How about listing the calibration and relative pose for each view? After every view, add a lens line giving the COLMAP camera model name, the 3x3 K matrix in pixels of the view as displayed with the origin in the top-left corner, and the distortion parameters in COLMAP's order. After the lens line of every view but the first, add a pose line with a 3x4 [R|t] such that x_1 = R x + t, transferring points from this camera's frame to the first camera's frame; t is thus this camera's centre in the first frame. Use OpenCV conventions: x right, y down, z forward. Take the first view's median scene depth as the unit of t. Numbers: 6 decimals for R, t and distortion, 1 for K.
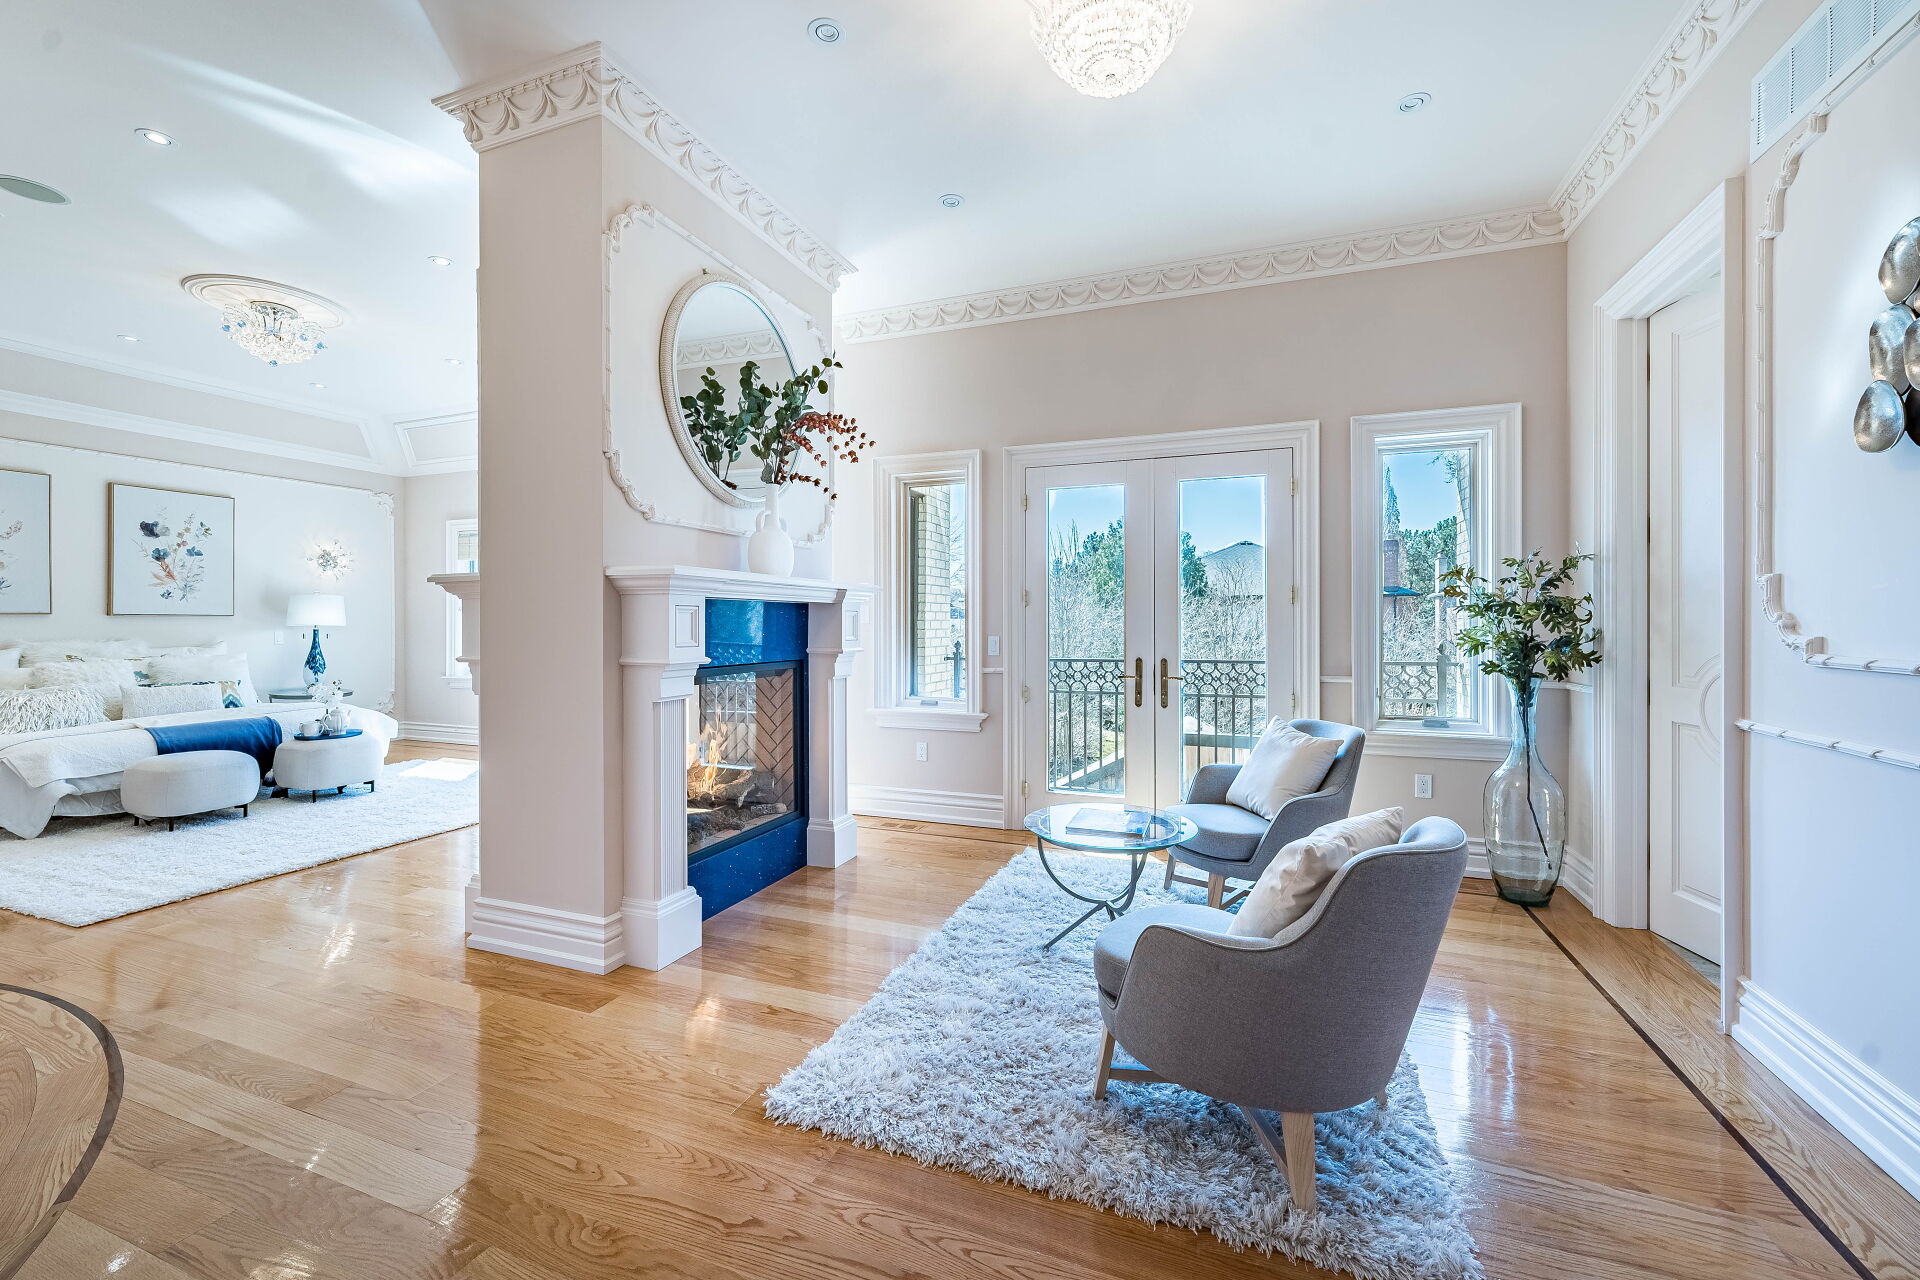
lens RADIAL K [[774.3, 0, 948.6], [0, 774.3, 623.4], [0, 0, 1]] dist [-0.001714, 0.000201]
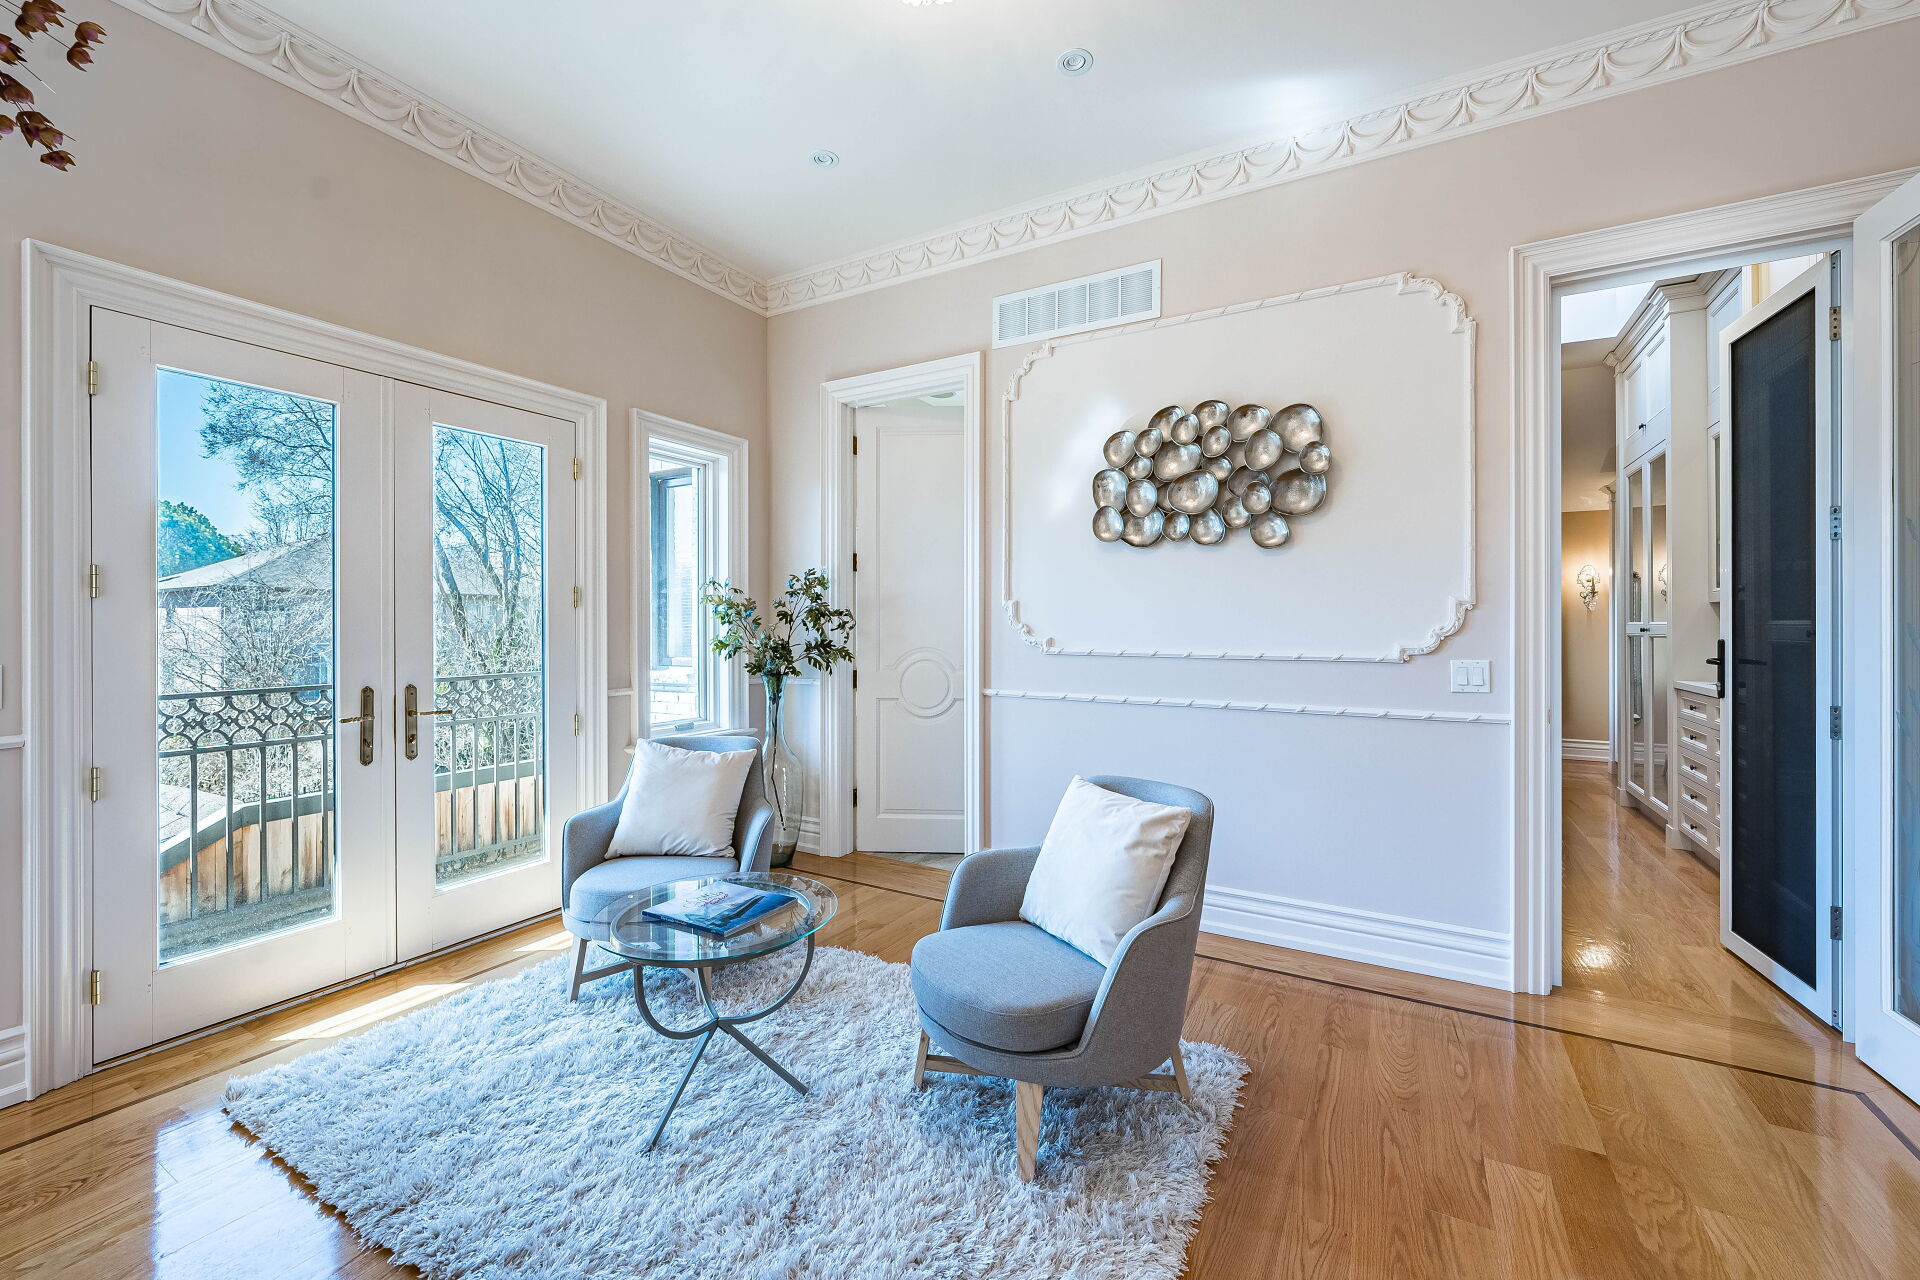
lens RADIAL K [[774.3, 0, 949.7], [0, 774.3, 636.3], [0, 0, 1]] dist [-0.001714, 0.000201]
pose [[0.145812, -0.007175, 0.989286, -0.365544], [0.007123, 0.999955, 0.006203, 0.002740], [-0.989287, 0.006142, 0.145857, 0.529752]]
